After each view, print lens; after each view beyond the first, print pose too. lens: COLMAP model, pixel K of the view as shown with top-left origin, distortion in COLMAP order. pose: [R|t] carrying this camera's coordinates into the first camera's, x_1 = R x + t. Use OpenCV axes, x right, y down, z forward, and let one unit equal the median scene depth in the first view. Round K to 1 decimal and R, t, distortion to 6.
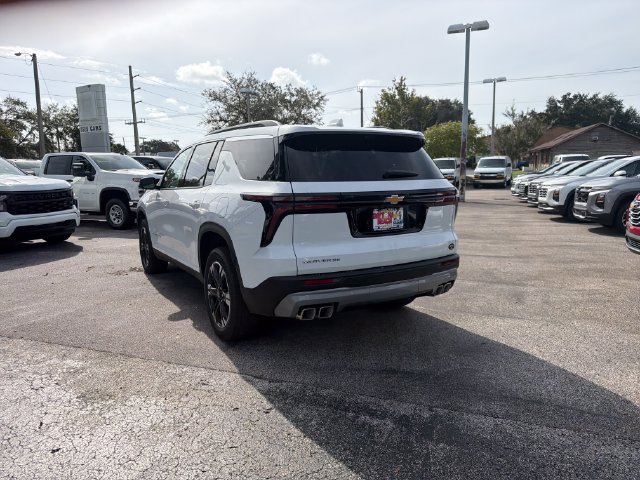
lens RADIAL K [[457.2, 0, 315.1], [0, 457.2, 243.4], [0, 0, 1]] dist [0.069720, -0.091314]
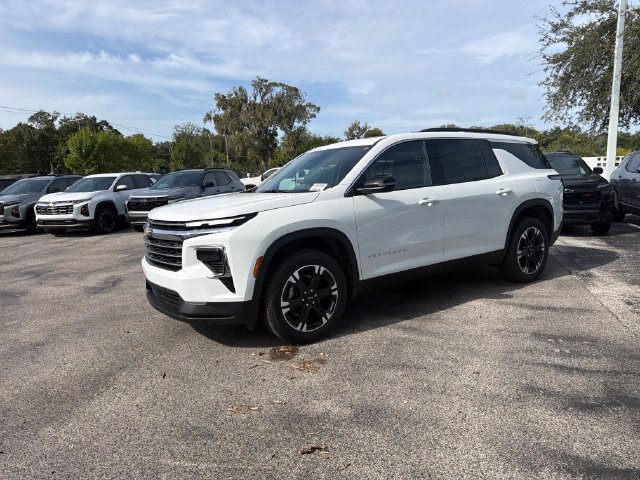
lens RADIAL K [[458.7, 0, 320.0], [0, 458.7, 240.0], [0, 0, 1]] dist [0.036811, -0.047753]
pose [[-0.056272, -0.122601, 0.990859, -0.321076], [0.191929, 0.972594, 0.131241, -0.047234], [-0.979794, 0.197560, -0.031199, 0.341394]]
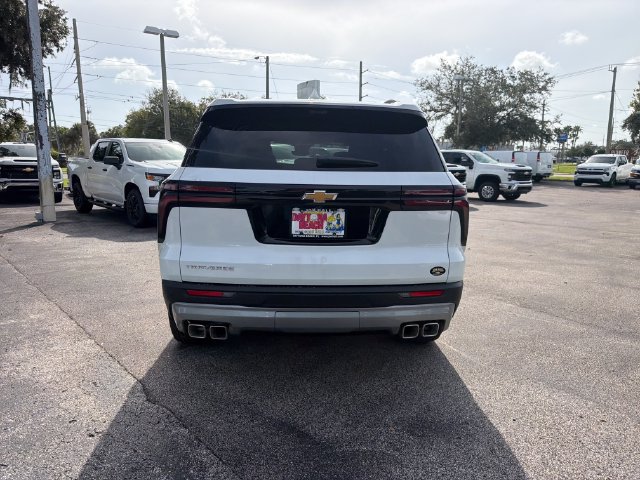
lens RADIAL K [[464.7, 0, 309.5], [0, 464.7, 237.3], [0, 0, 1]] dist [-0.002978, -0.003447]
pose [[0.881805, 0.096677, -0.461599, 0.088611], [-0.095412, 0.995095, 0.026145, -0.008611], [0.461862, 0.020987, 0.886703, 0.059712]]
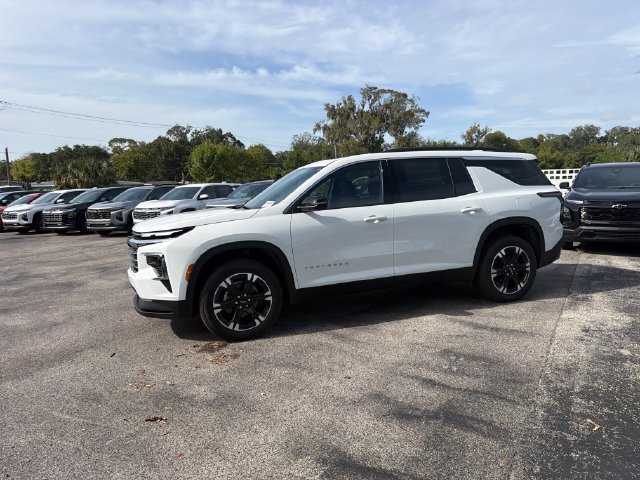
lens RADIAL K [[460.0, 0, 316.7], [0, 460.0, 243.0], [0, 0, 1]] dist [0.063593, -0.098044]
pose [[0.200426, -0.113147, 0.973153, -0.340311], [0.184871, 0.979831, 0.075849, -0.036837], [-0.962108, 0.164706, 0.217301, 0.253965]]
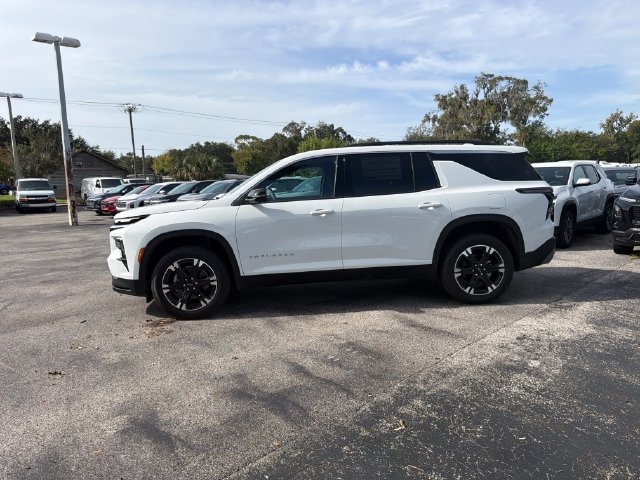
lens RADIAL K [[457.2, 0, 315.1], [0, 457.2, 243.4], [0, 0, 1]] dist [0.069720, -0.091314]
pose [[0.440829, -0.114632, 0.890241, -0.319715], [0.162239, 0.985652, 0.046580, -0.020320], [-0.882807, 0.123898, 0.453101, 0.165480]]
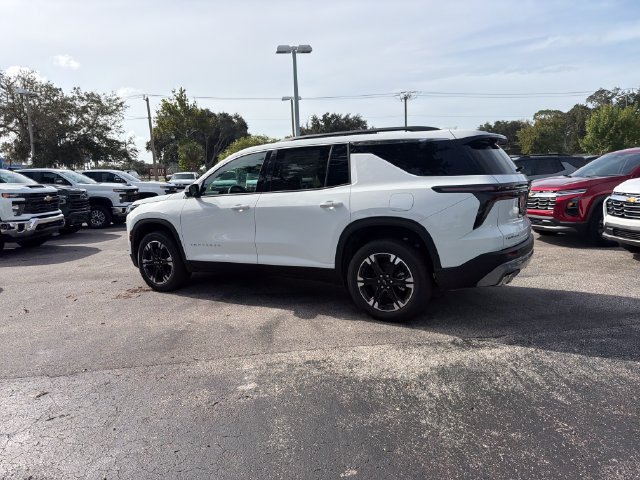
lens RADIAL K [[457.2, 0, 315.1], [0, 457.2, 243.4], [0, 0, 1]] dist [0.069720, -0.091314]
pose [[0.882659, -0.087961, 0.461709, -0.175032], [0.099587, 0.995028, -0.000818, 0.000611], [-0.459342, 0.046703, 0.887031, 0.019671]]
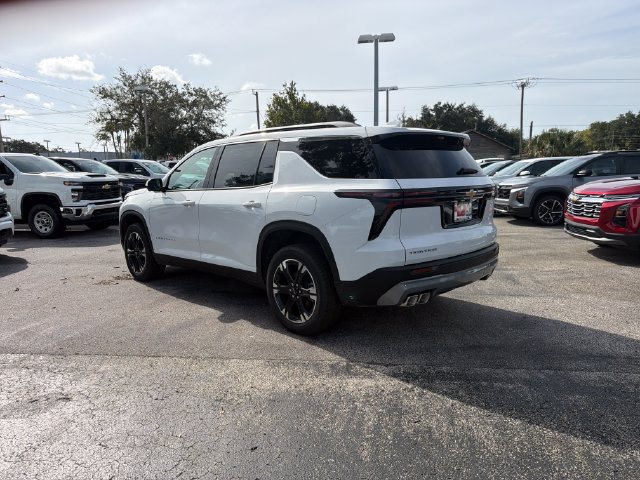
lens RADIAL K [[457.2, 0, 315.1], [0, 457.2, 243.4], [0, 0, 1]] dist [0.069720, -0.091314]
pose [[0.970161, -0.042494, 0.238708, -0.082224], [0.043902, 0.999036, -0.000584, 0.001591], [-0.238453, 0.011046, 0.971091, 0.000286]]
